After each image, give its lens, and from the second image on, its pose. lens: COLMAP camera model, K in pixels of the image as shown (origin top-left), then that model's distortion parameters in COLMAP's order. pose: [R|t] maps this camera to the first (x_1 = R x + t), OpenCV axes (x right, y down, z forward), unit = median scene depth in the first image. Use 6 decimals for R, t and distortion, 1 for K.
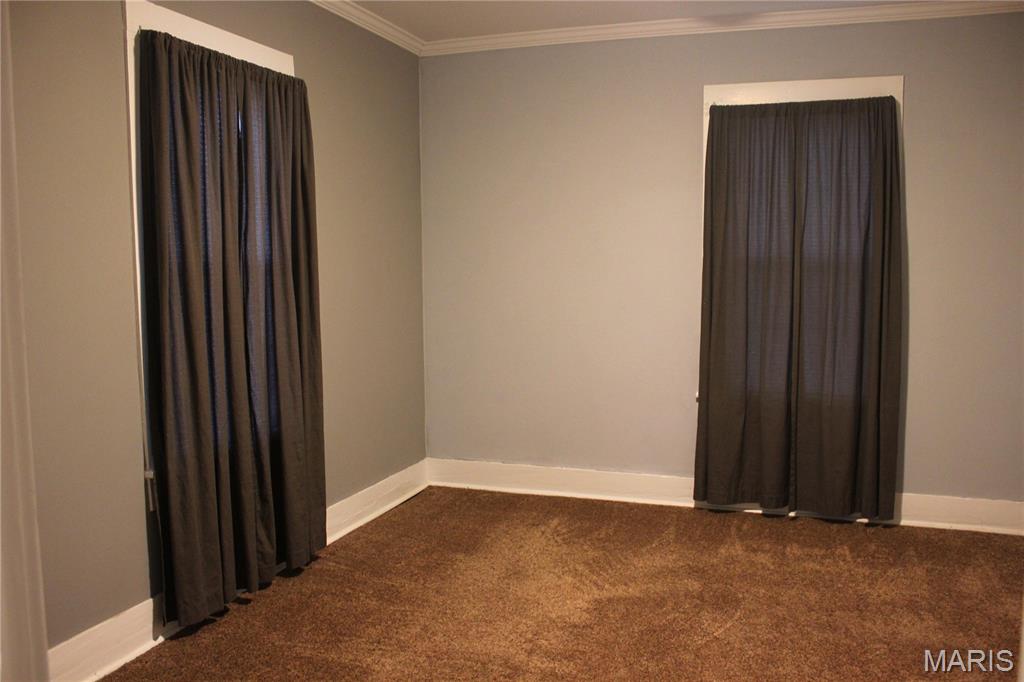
lens RADIAL K [[854.9, 0, 514.5], [0, 854.9, 346.2], [0, 0, 1]] dist [-0.155445, 0.129079]
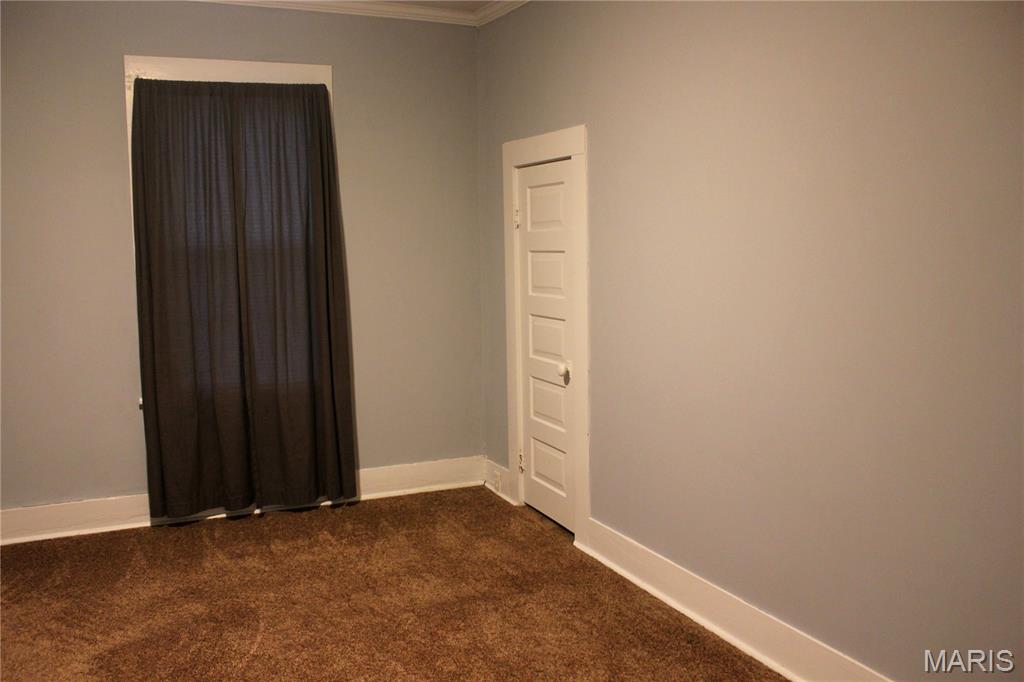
lens RADIAL K [[854.9, 0, 517.2], [0, 854.9, 346.2], [0, 0, 1]] dist [-0.155445, 0.129079]
pose [[0.721108, -0.090247, 0.686920, -0.106315], [0.087496, 0.995404, 0.038924, -0.000365], [-0.687276, 0.032035, 0.725690, 0.091700]]
